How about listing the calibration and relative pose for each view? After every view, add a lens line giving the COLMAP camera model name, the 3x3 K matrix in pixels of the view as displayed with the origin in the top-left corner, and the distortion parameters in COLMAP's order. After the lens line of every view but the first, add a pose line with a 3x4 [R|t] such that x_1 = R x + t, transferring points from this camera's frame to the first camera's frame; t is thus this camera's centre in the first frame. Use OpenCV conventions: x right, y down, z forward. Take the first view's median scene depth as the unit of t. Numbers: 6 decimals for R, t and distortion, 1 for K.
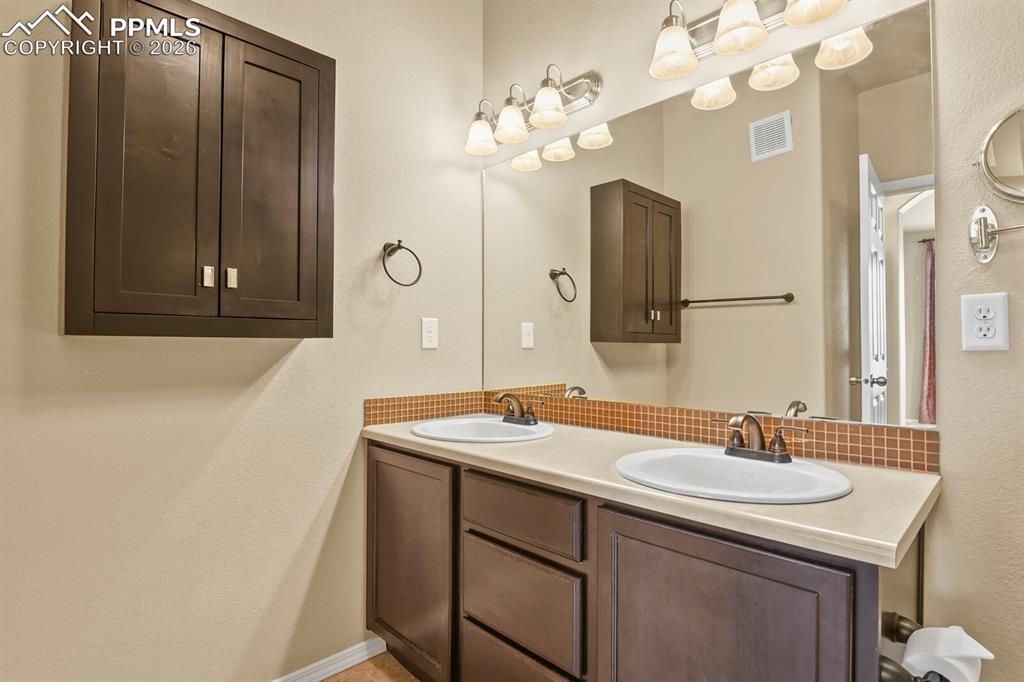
lens RADIAL K [[497.1, 0, 511.2], [0, 497.1, 345.0], [0, 0, 1]] dist [-0.011802, -0.004739]
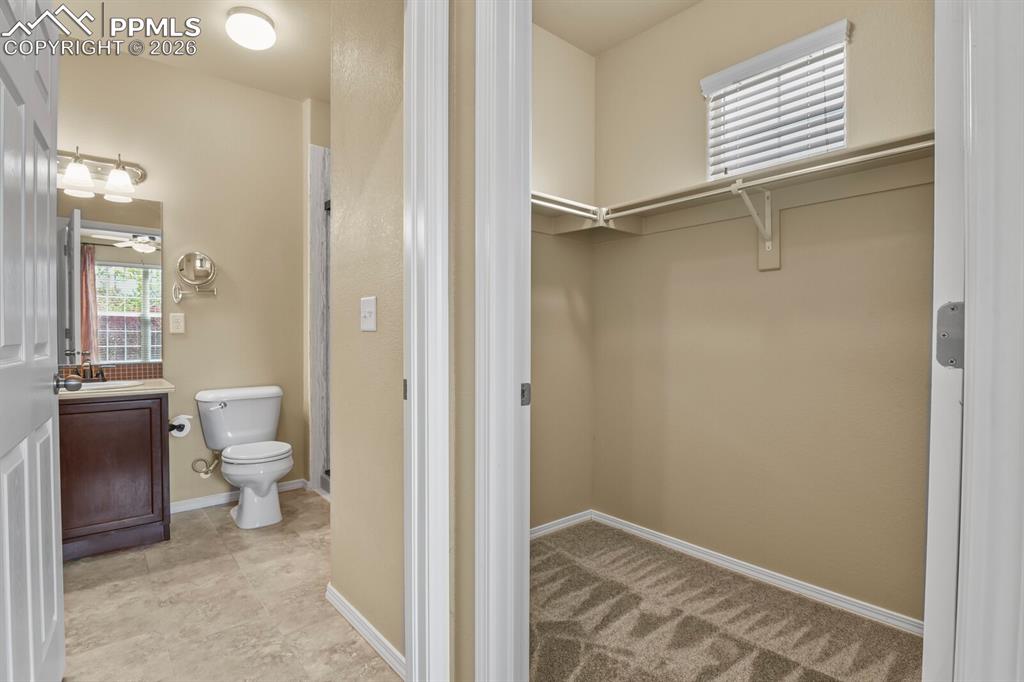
lens RADIAL K [[497.1, 0, 513.5], [0, 497.1, 340.2], [0, 0, 1]] dist [-0.011802, -0.004739]
pose [[0.074780, -0.012458, 0.997122, -1.640793], [-0.011976, 0.999839, 0.013390, -0.009026], [-0.997128, -0.012942, 0.074619, -1.097944]]
